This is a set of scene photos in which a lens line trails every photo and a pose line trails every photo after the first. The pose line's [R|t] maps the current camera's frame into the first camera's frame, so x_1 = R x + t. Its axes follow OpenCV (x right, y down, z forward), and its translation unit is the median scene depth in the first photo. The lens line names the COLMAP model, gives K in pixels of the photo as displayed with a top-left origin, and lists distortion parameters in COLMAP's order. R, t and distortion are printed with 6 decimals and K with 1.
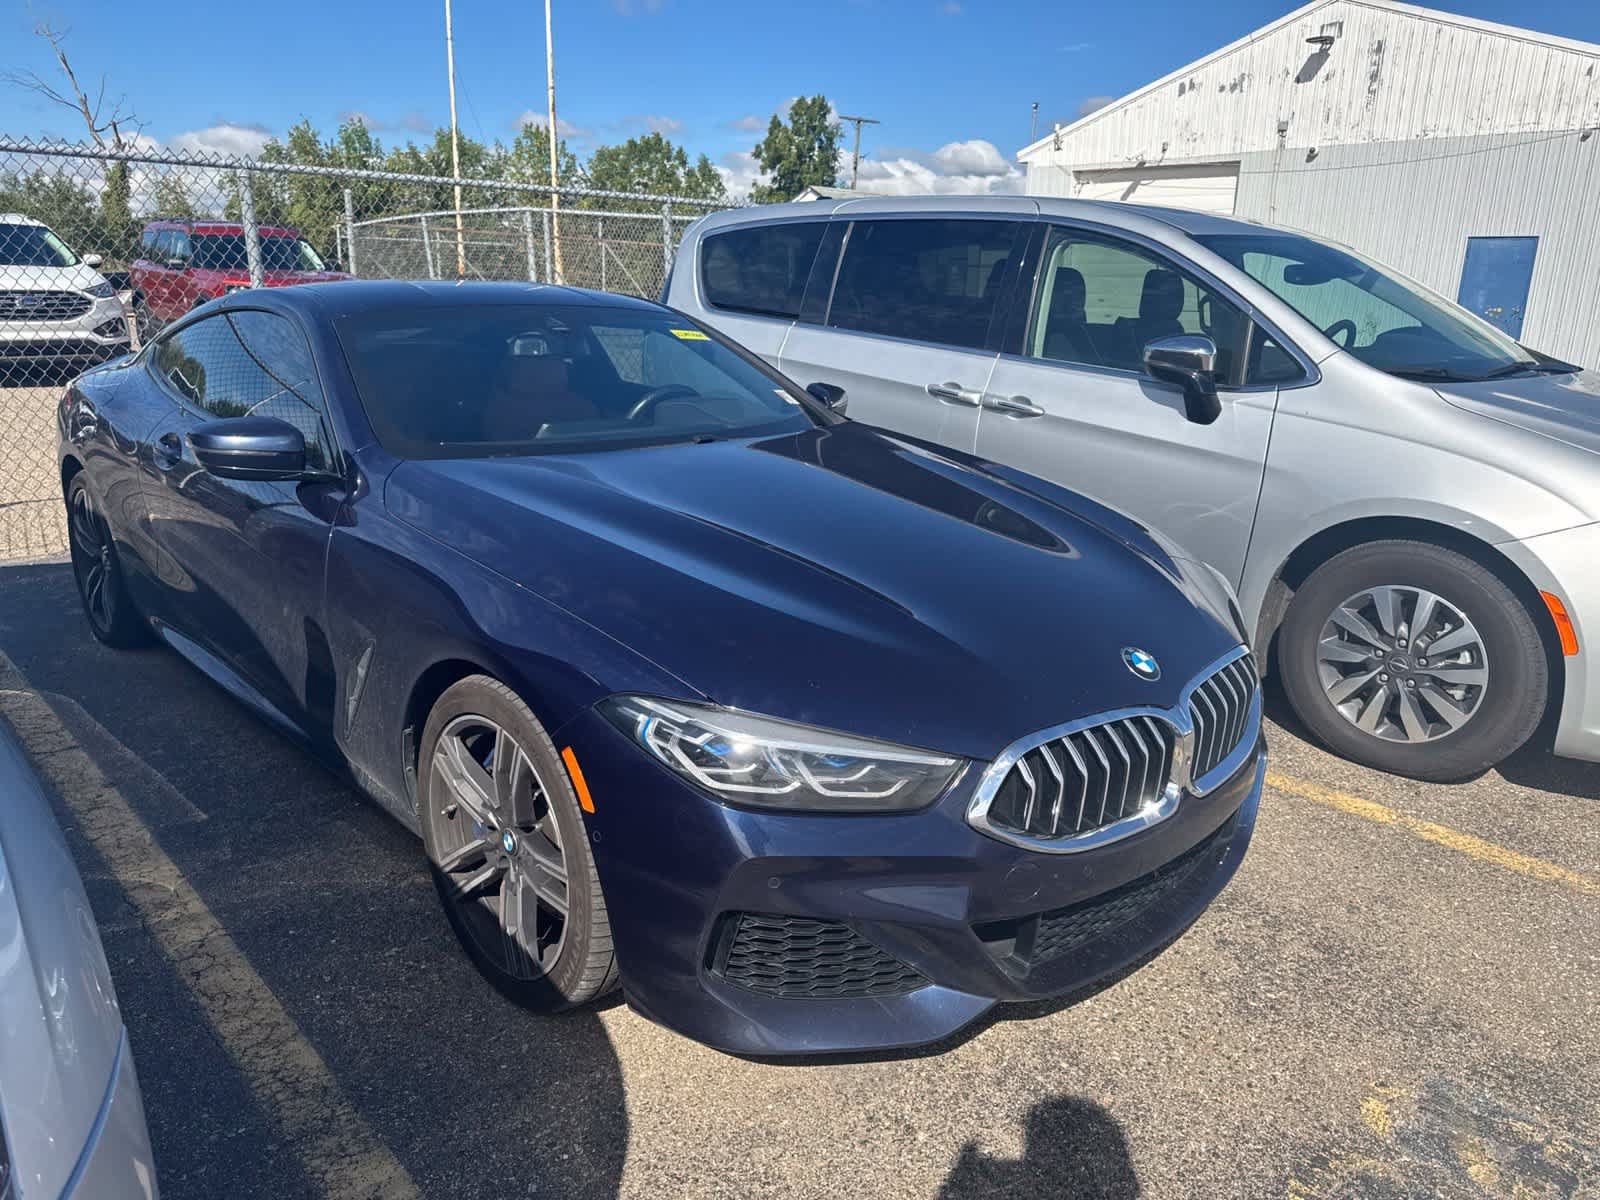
lens RADIAL K [[1134.0, 0, 804.8], [0, 1134.0, 609.1], [0, 0, 1]] dist [0.019218, -0.020159]
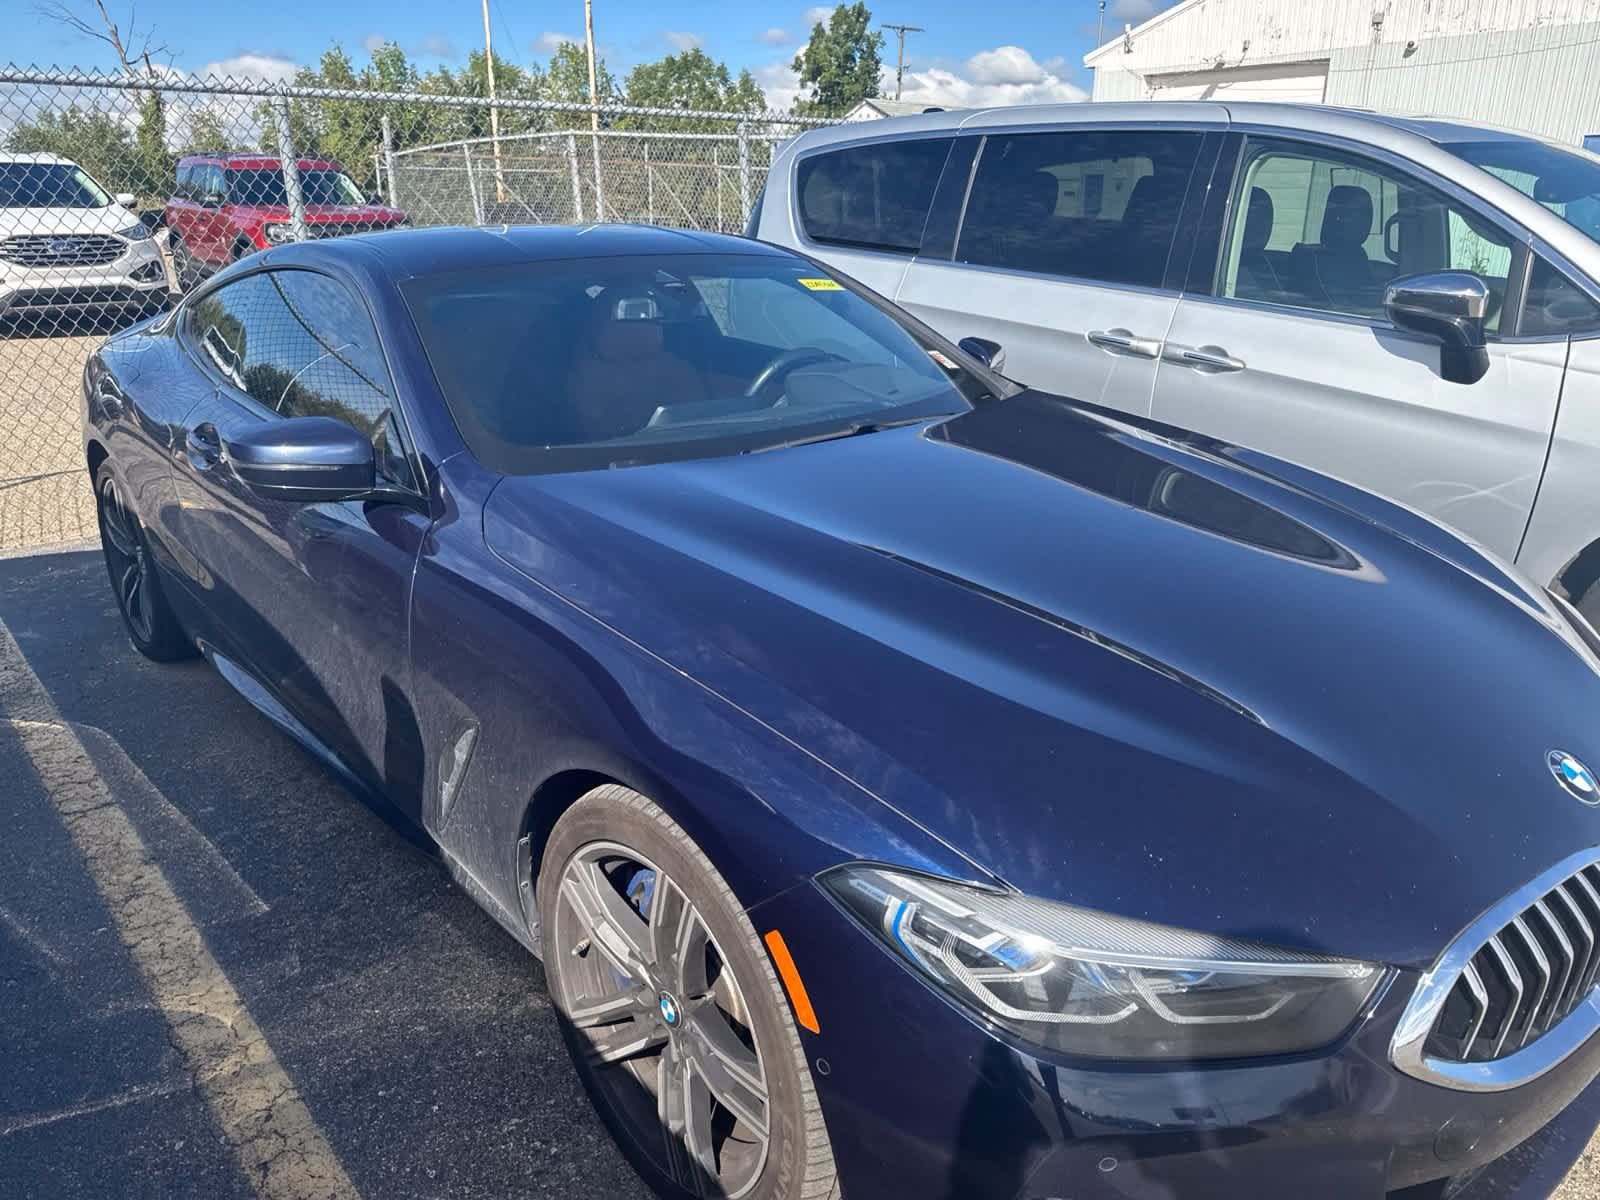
lens RADIAL K [[1134.0, 0, 804.6], [0, 1134.0, 603.8], [0, 0, 1]] dist [0.019218, -0.020159]
pose [[0.999204, -0.011313, -0.038248, -0.092463], [0.013587, 0.998121, 0.059747, -0.066689], [0.037501, -0.060219, 0.997480, 0.183920]]
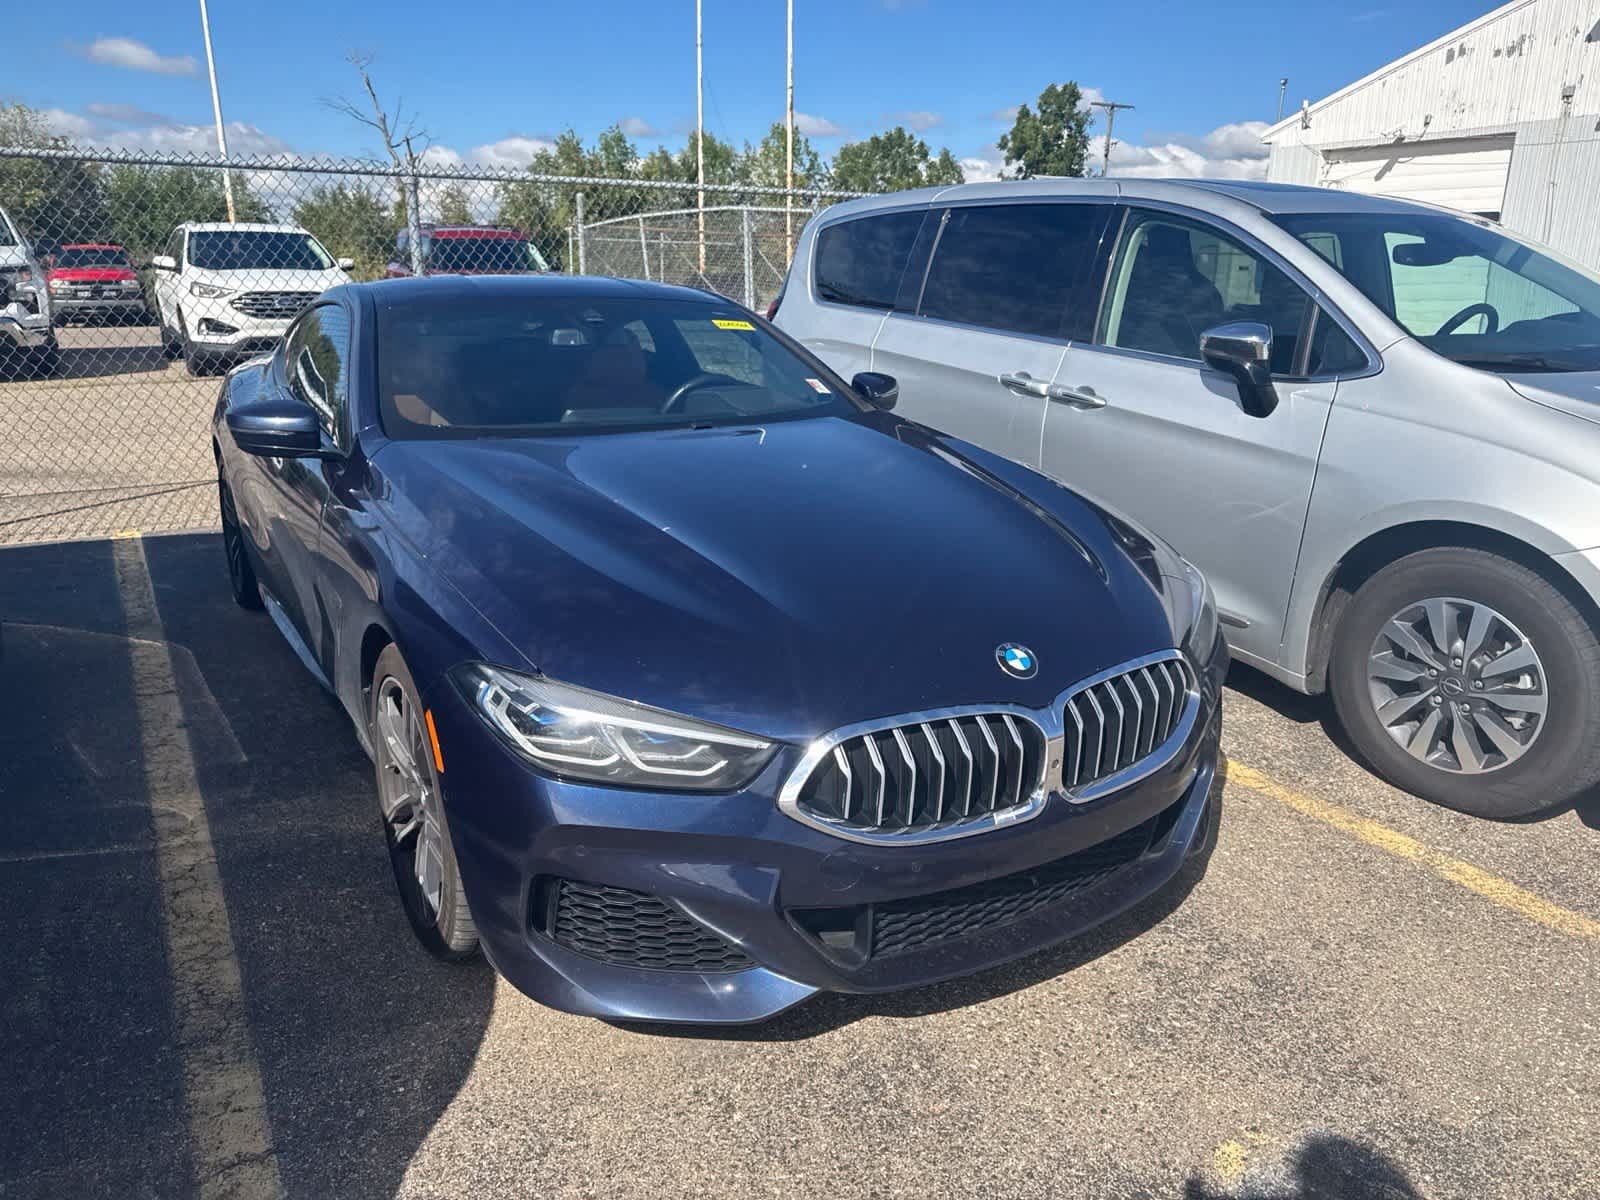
lens RADIAL K [[1134.0, 0, 812.2], [0, 1134.0, 610.5], [0, 0, 1]] dist [0.019218, -0.020159]
pose [[0.979024, 0.043601, -0.199027, 0.199222], [-0.042435, 0.999048, 0.010122, 0.001496], [0.199279, -0.001464, 0.979942, 0.014190]]
